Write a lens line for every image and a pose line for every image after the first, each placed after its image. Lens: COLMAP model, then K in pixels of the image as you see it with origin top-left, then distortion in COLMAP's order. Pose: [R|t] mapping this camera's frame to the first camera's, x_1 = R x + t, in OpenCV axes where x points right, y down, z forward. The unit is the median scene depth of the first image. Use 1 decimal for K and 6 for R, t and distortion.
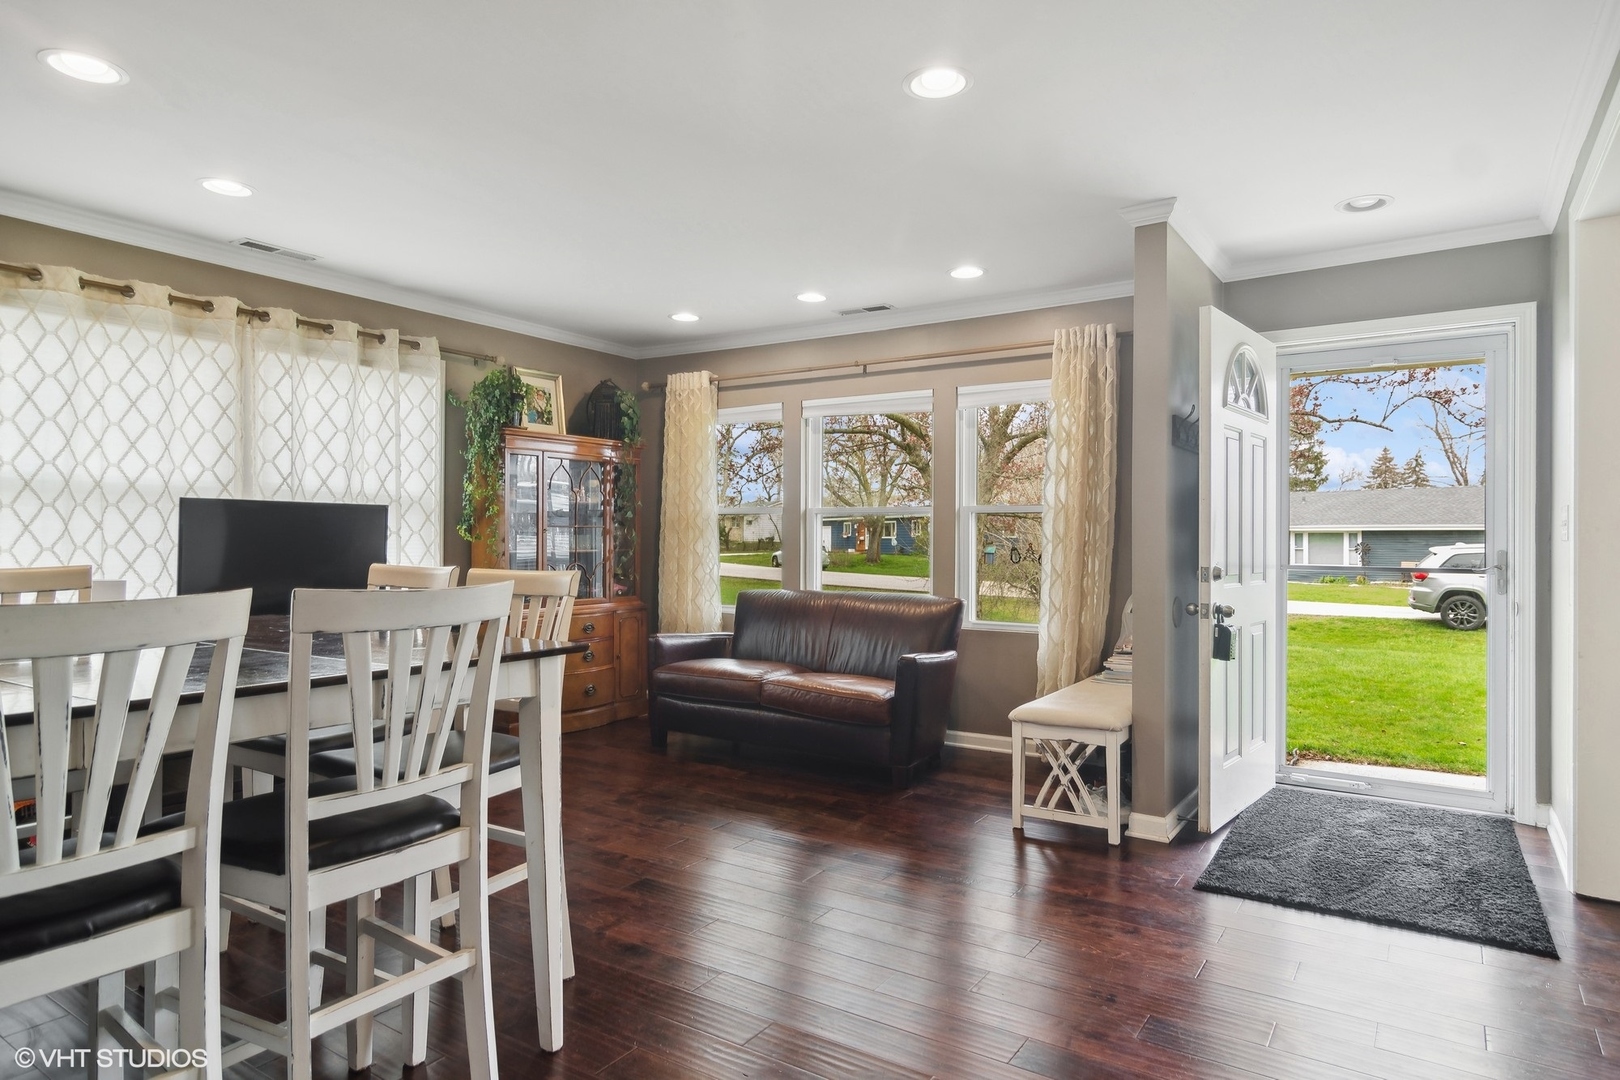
lens RADIAL K [[925.3, 0, 811.7], [0, 925.3, 538.2], [0, 0, 1]] dist [-0.012614, 0.000819]
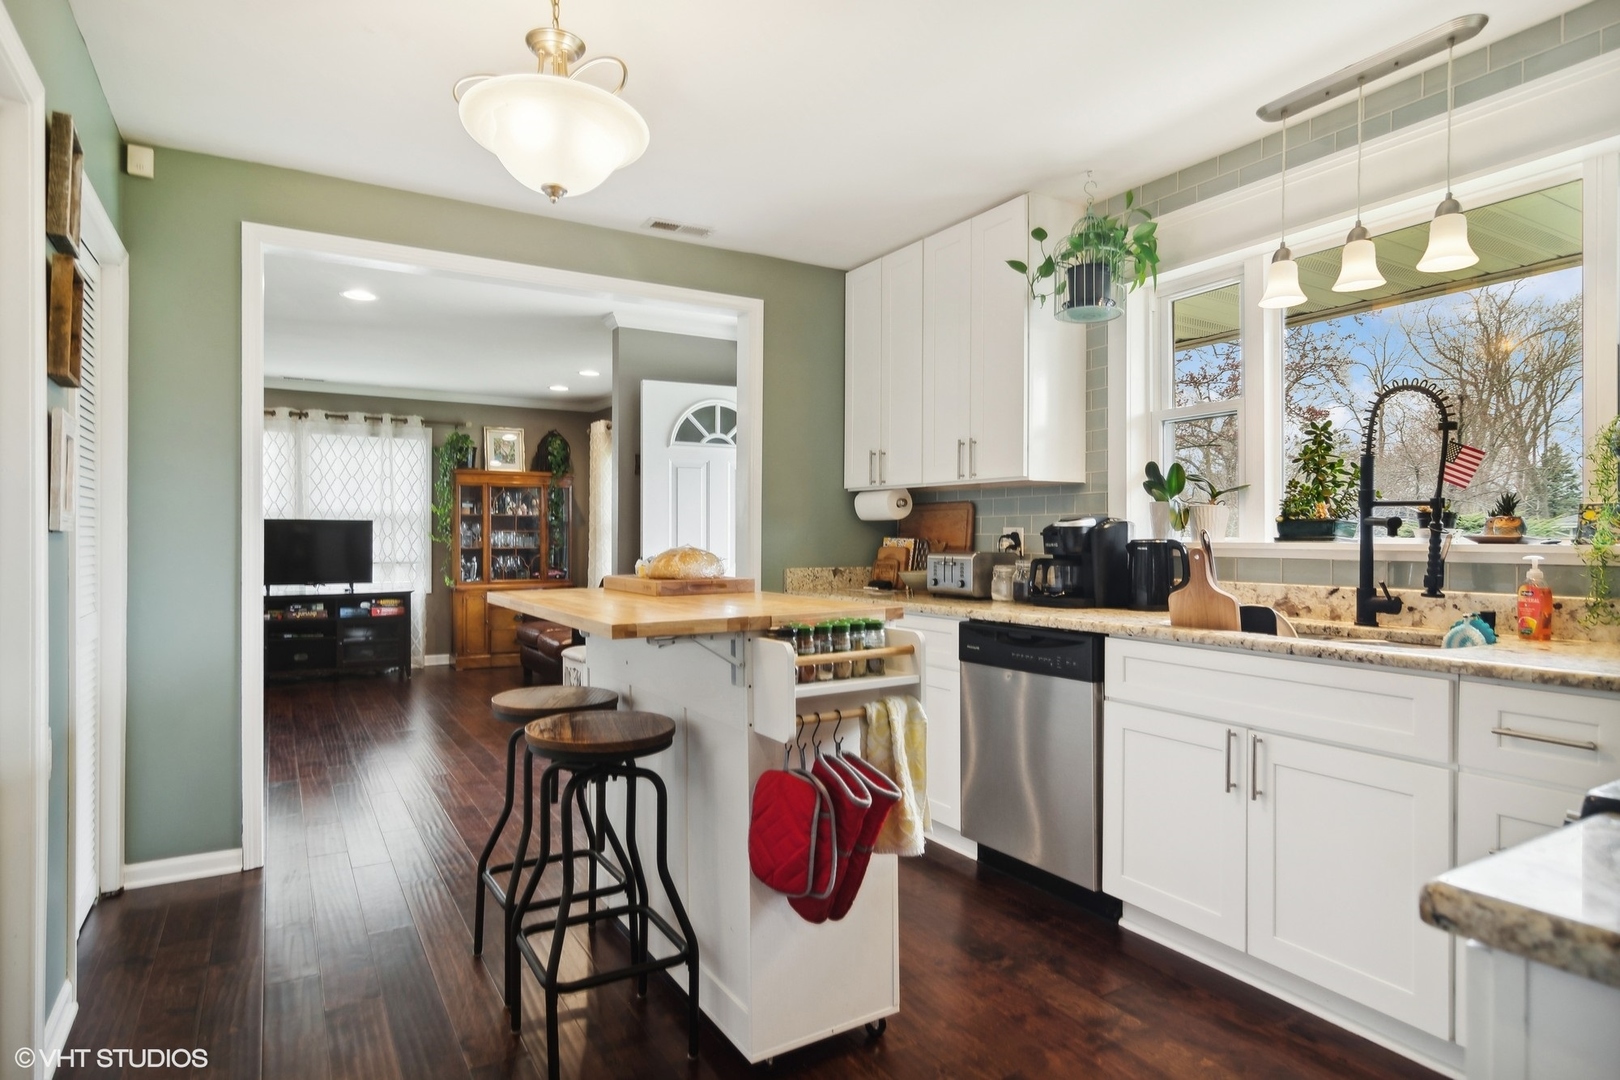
lens RADIAL K [[925.3, 0, 860.8], [0, 925.3, 542.1], [0, 0, 1]] dist [-0.012614, 0.000819]
pose [[0.909997, -0.003260, -0.414603, 1.167243], [0.004848, 0.999984, 0.002778, 0.004860], [0.414587, -0.004538, 0.909998, -0.181316]]
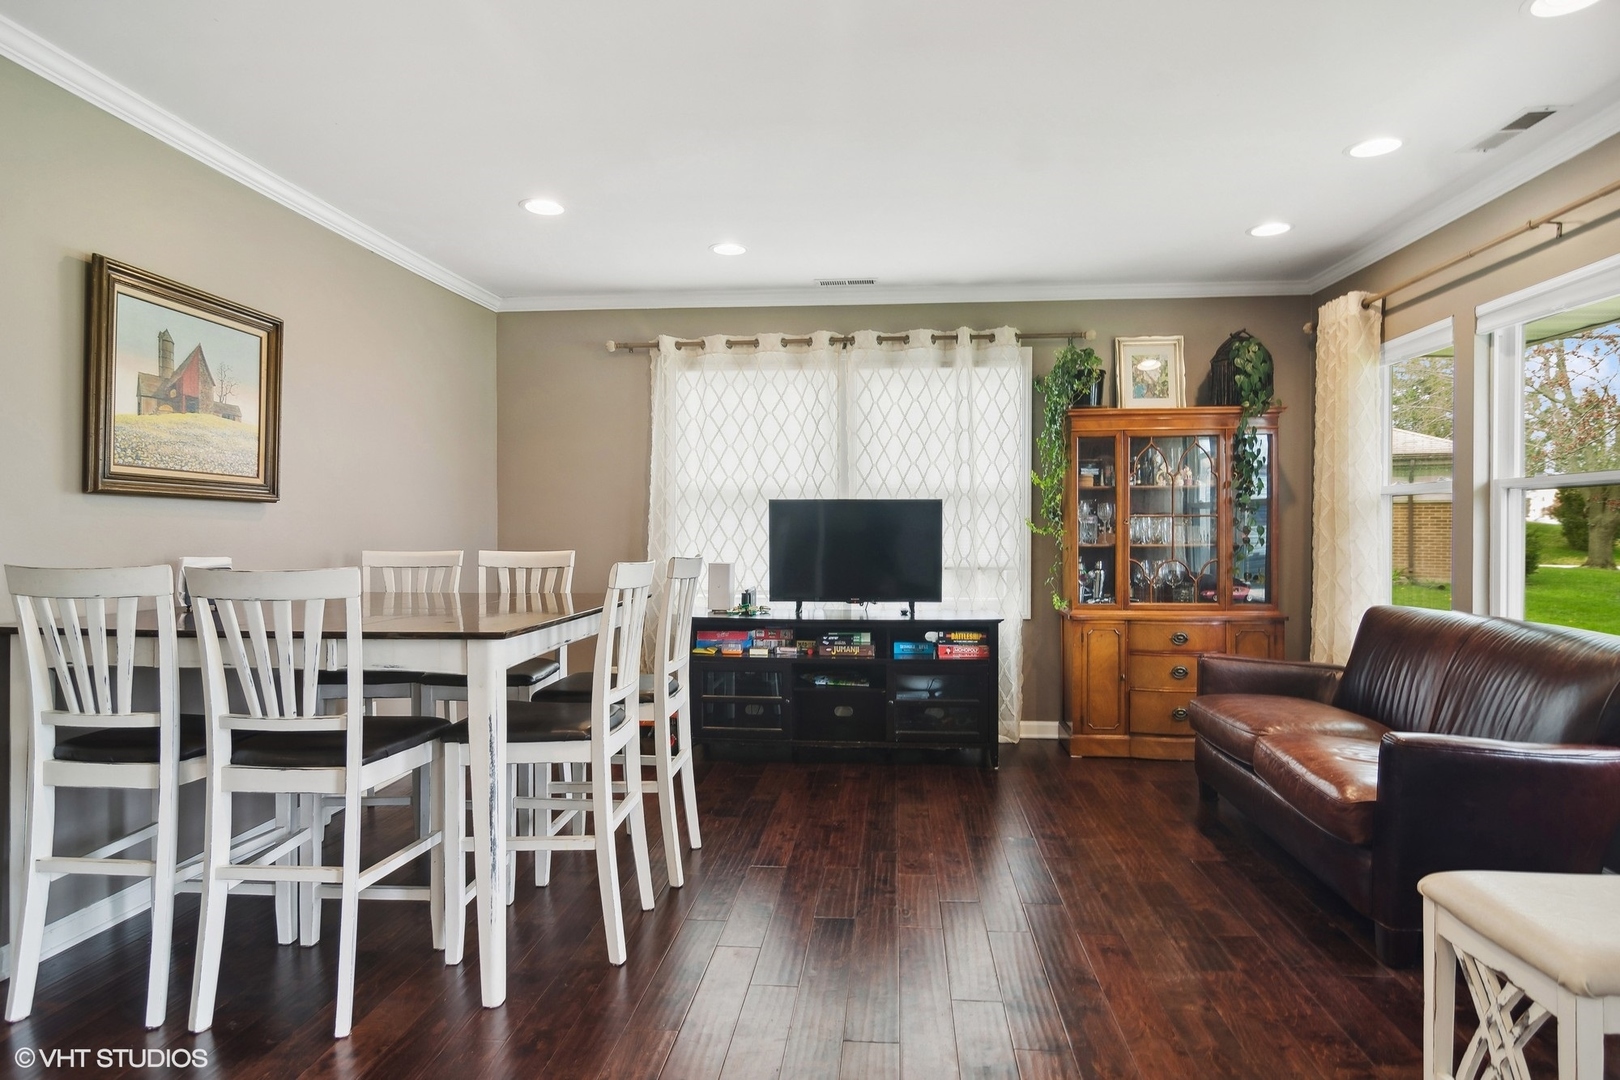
lens RADIAL K [[925.3, 0, 820.0], [0, 925.3, 537.1], [0, 0, 1]] dist [-0.012614, 0.000819]
pose [[0.479711, 0.000003, -0.877427, 0.429799], [0.004576, 0.999986, 0.002505, 0.004047], [0.877415, -0.005217, 0.479704, 0.422200]]
